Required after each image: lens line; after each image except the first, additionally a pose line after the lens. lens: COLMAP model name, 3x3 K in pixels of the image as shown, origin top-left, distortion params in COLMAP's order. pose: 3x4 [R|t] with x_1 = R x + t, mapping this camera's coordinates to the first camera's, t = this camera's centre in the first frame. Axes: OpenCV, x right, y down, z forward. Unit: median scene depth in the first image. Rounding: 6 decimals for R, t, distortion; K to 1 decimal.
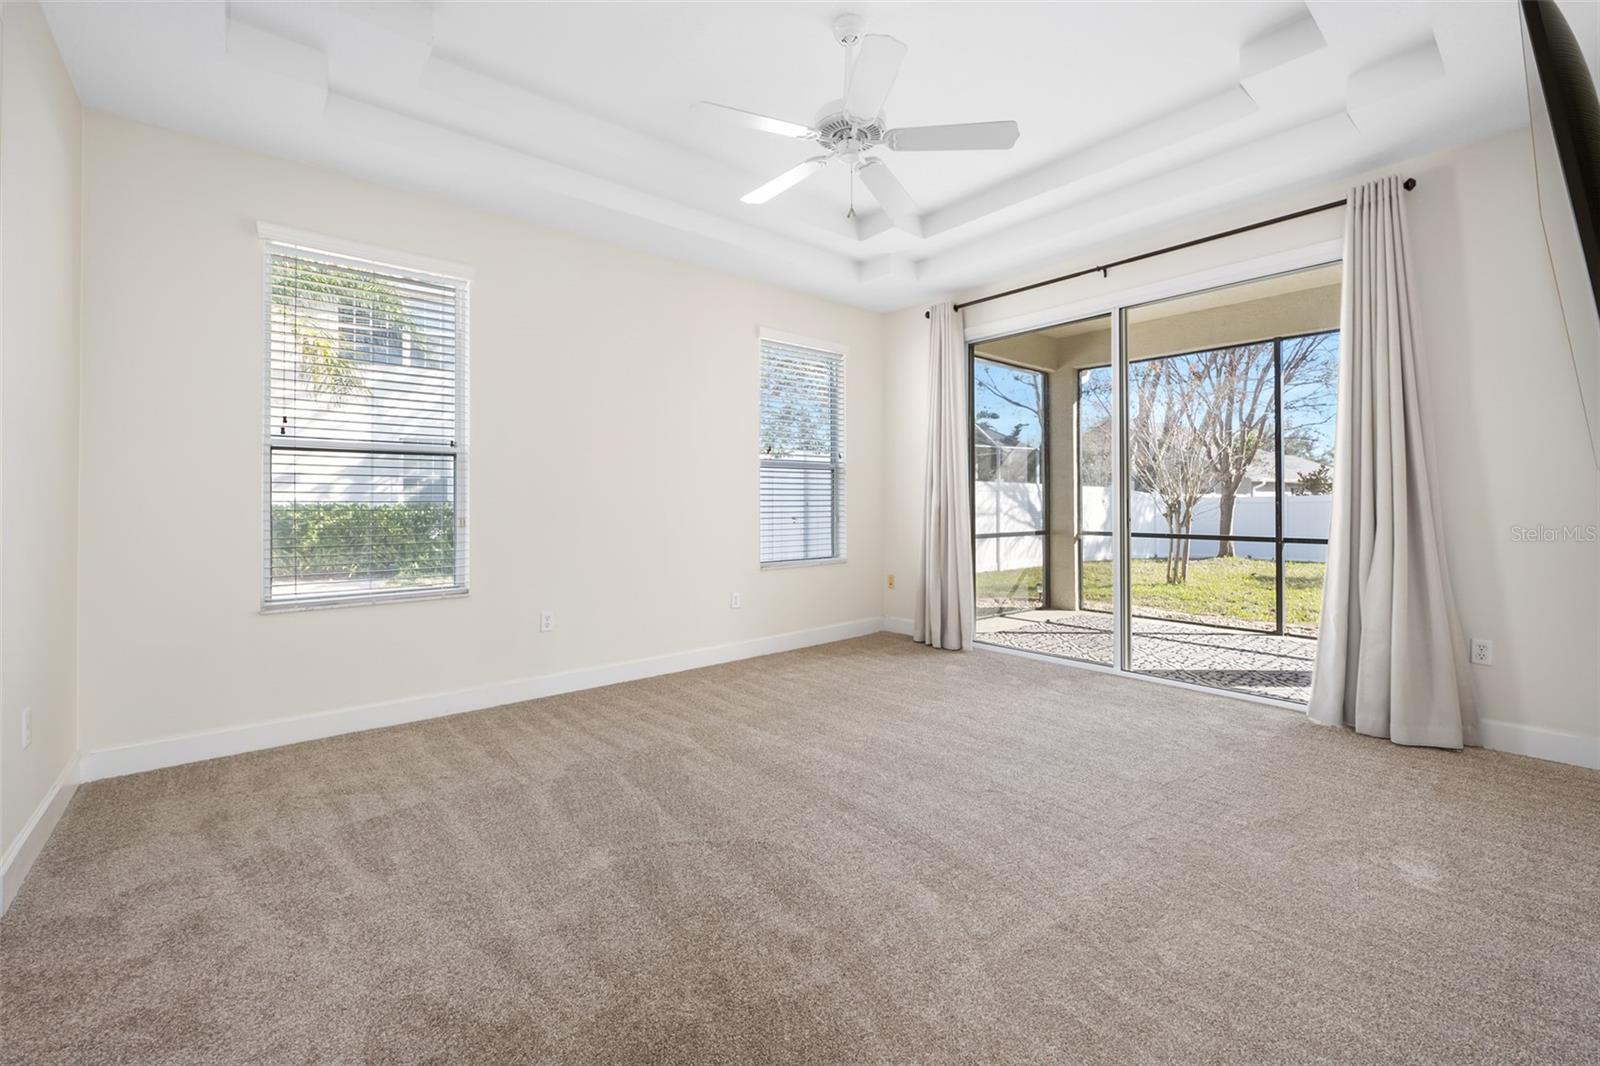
lens RADIAL K [[671.2, 0, 792.4], [0, 671.2, 495.9], [0, 0, 1]] dist [-0.002281, -0.000208]
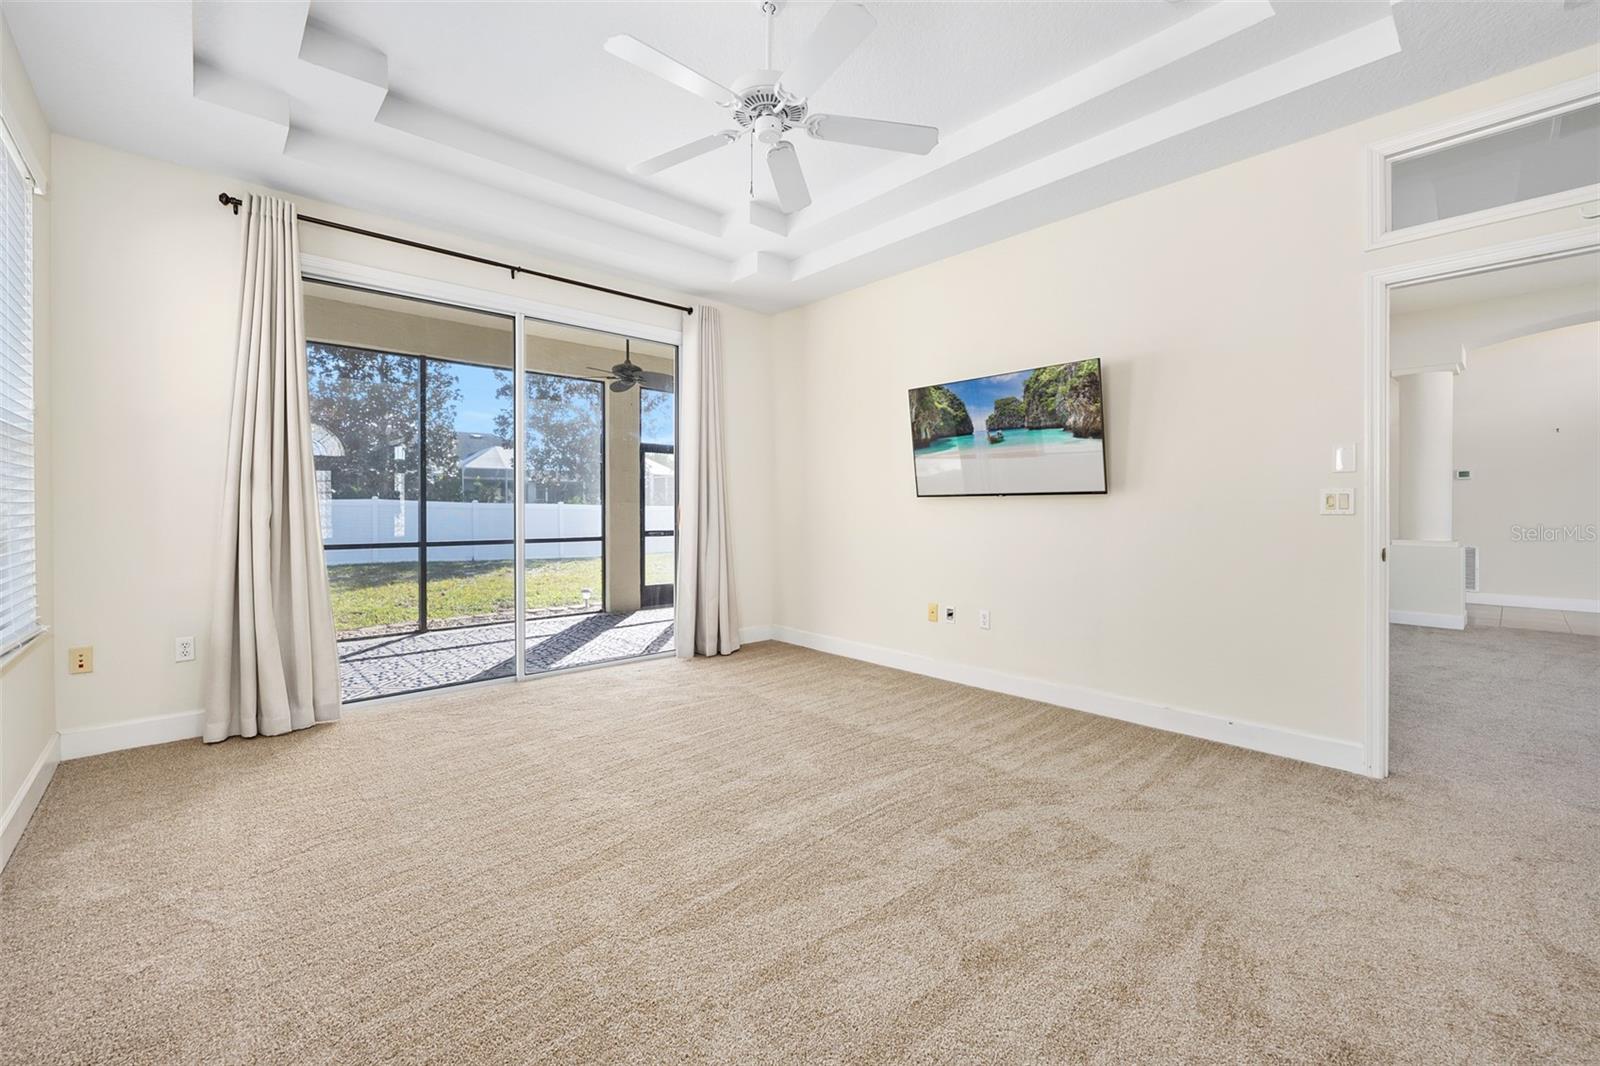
lens RADIAL K [[671.2, 0, 810.3], [0, 671.2, 508.7], [0, 0, 1]] dist [-0.002281, -0.000208]
pose [[-0.042225, 0.000902, 0.999108, -0.428836], [-0.005984, 0.999981, -0.001155, 0.006795], [-0.999090, -0.006028, -0.042219, 0.489197]]
